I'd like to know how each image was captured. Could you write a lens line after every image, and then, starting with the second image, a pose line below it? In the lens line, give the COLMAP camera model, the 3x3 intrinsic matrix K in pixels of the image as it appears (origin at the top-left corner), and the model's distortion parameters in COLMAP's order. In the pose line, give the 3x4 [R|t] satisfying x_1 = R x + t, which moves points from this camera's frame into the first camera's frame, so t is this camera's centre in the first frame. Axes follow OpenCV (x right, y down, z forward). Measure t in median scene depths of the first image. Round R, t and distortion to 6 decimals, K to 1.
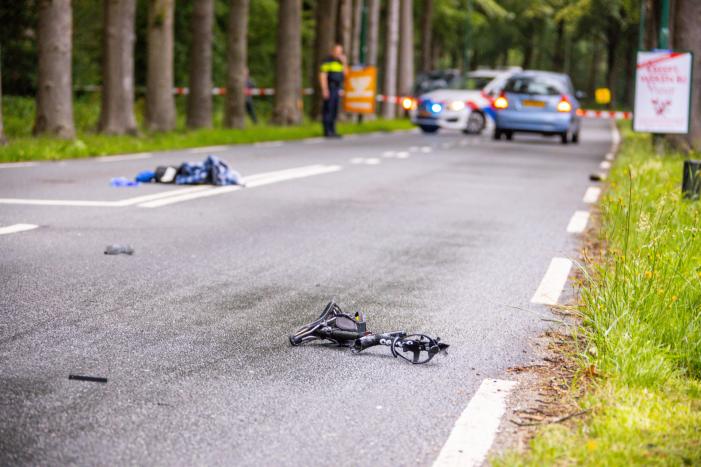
lens RADIAL K [[2501.3, 0, 350.5], [0, 2501.3, 233.5], [0, 0, 1]] dist [0.771051, -1.835050]
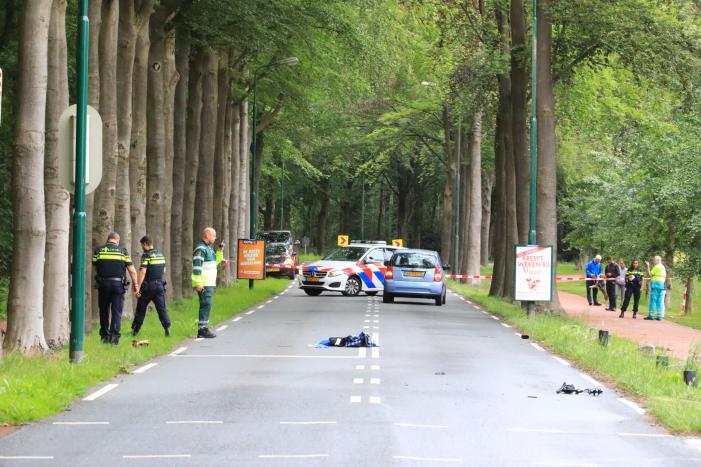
lens RADIAL K [[2476.7, 0, 350.5], [0, 2476.7, 233.5], [0, 0, 1]] dist [-0.068272, -1.350426]
pose [[0.996676, -0.015724, 0.079935, -0.214283], [0.020483, 0.998044, -0.059073, 0.006493], [-0.078850, 0.060514, 0.995048, -0.914102]]
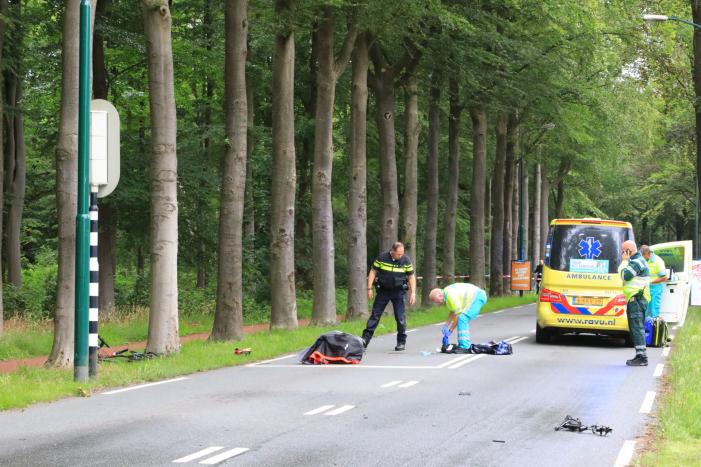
lens RADIAL K [[1653.3, 0, 350.5], [0, 1653.3, 233.5], [0, 0, 1]] dist [-0.008350, -0.058707]
pose [[0.995240, -0.027647, -0.093448, -0.025528], [0.020234, 0.996640, -0.079363, -0.011705], [0.095329, 0.077094, 0.992456, -0.309870]]
